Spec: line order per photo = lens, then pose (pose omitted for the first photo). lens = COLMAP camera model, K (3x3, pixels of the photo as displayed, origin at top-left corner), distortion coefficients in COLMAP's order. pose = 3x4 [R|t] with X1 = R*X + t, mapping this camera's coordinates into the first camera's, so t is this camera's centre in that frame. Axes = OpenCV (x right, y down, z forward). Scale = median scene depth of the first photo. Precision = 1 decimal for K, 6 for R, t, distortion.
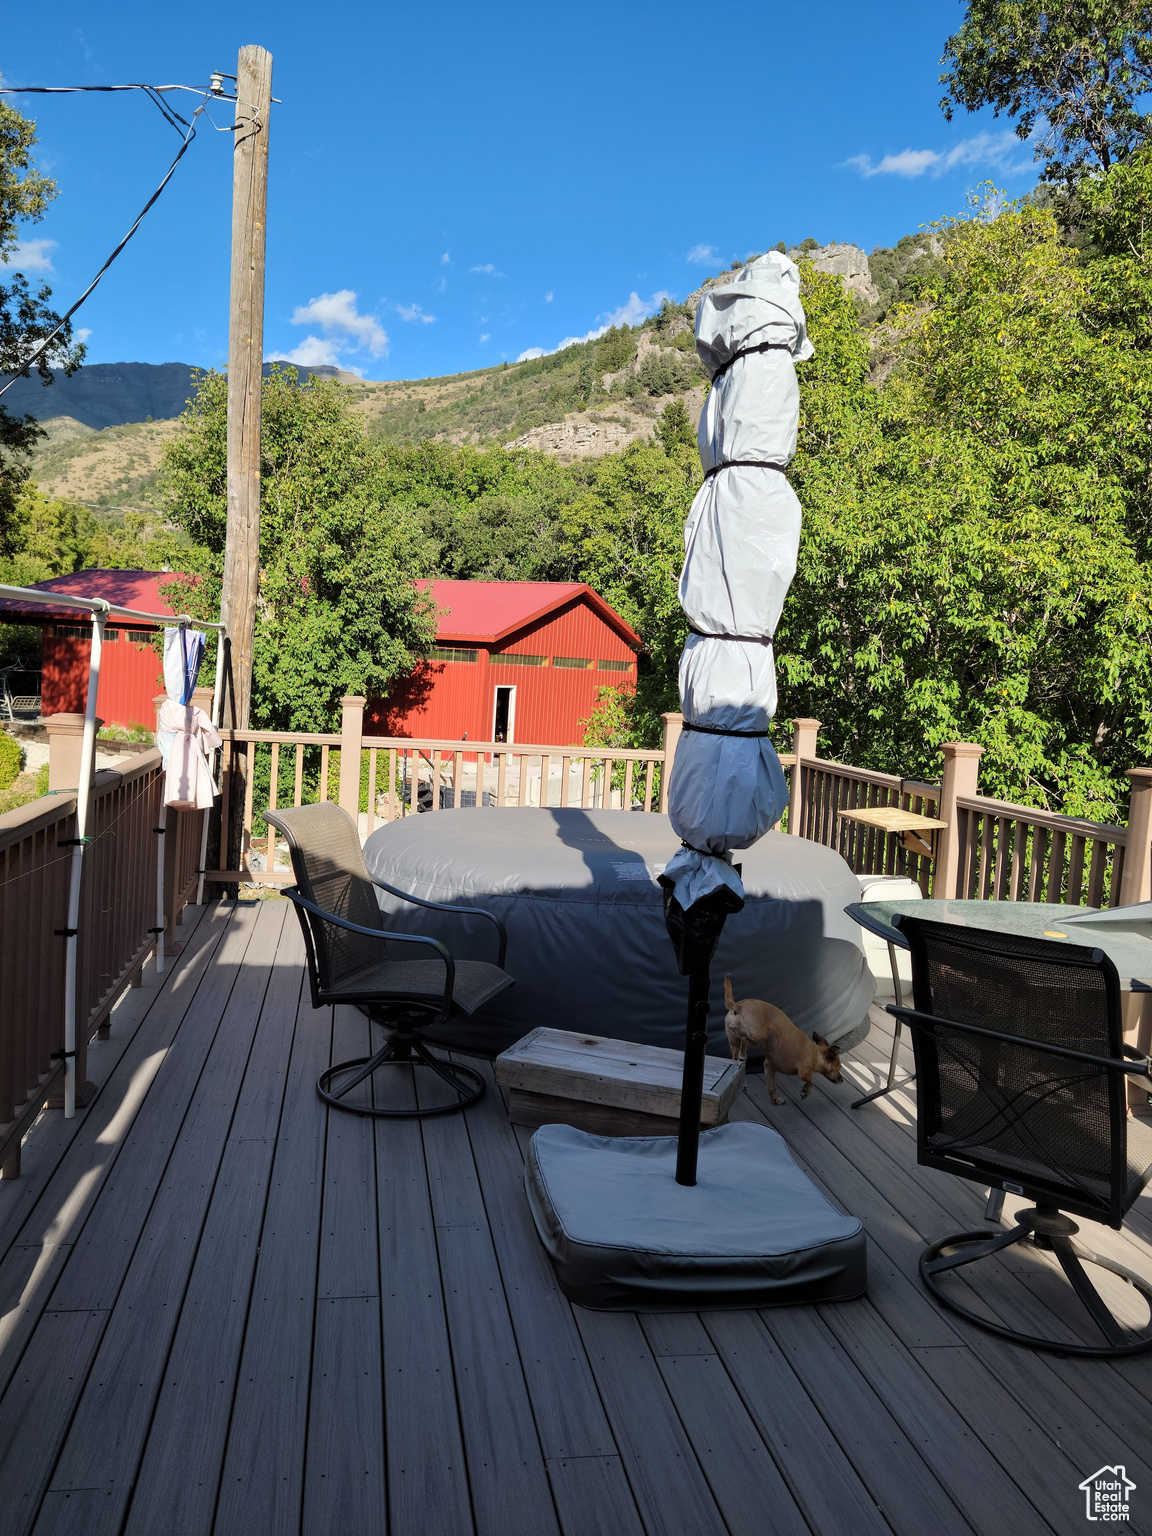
lens RADIAL K [[1187.2, 0, 578.5], [0, 1187.2, 785.8], [0, 0, 1]] dist [0.096425, -0.103415]
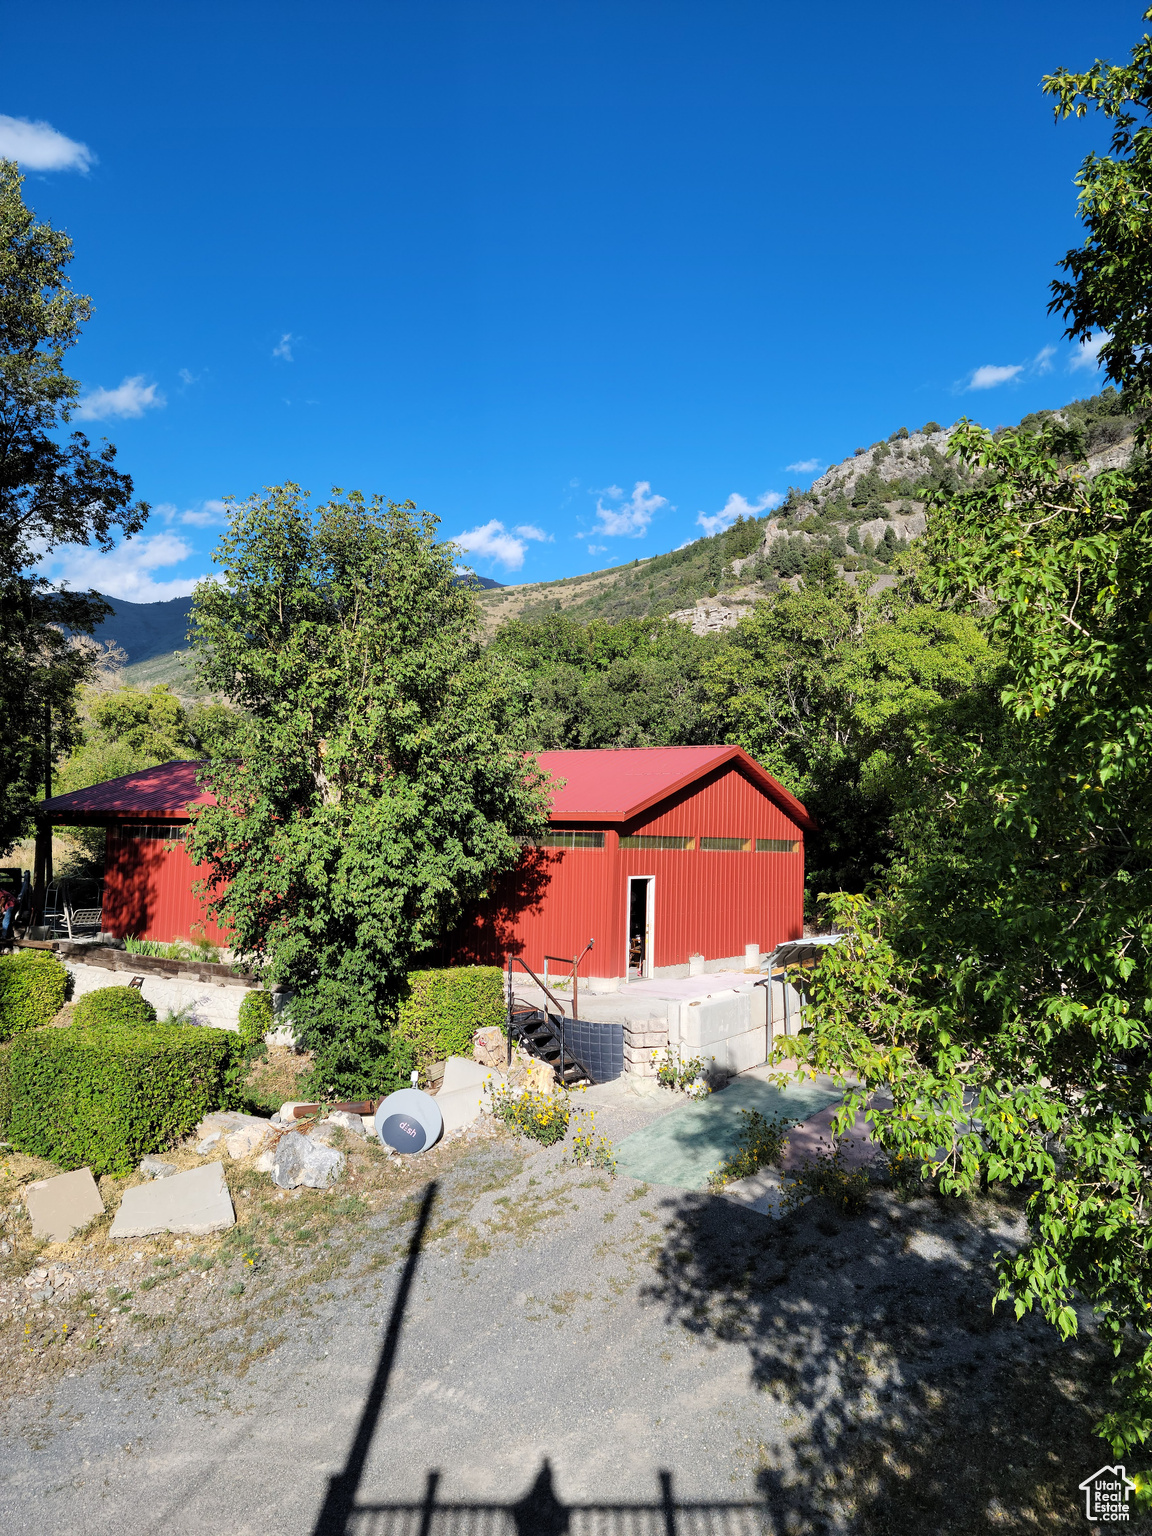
lens RADIAL K [[1187.2, 0, 578.5], [0, 1187.2, 785.8], [0, 0, 1]] dist [0.096425, -0.103415]
pose [[0.992488, -0.042151, -0.114853, -0.008715], [0.024099, 0.987739, -0.154244, -0.020171], [0.119946, 0.150317, 0.981335, 0.191572]]
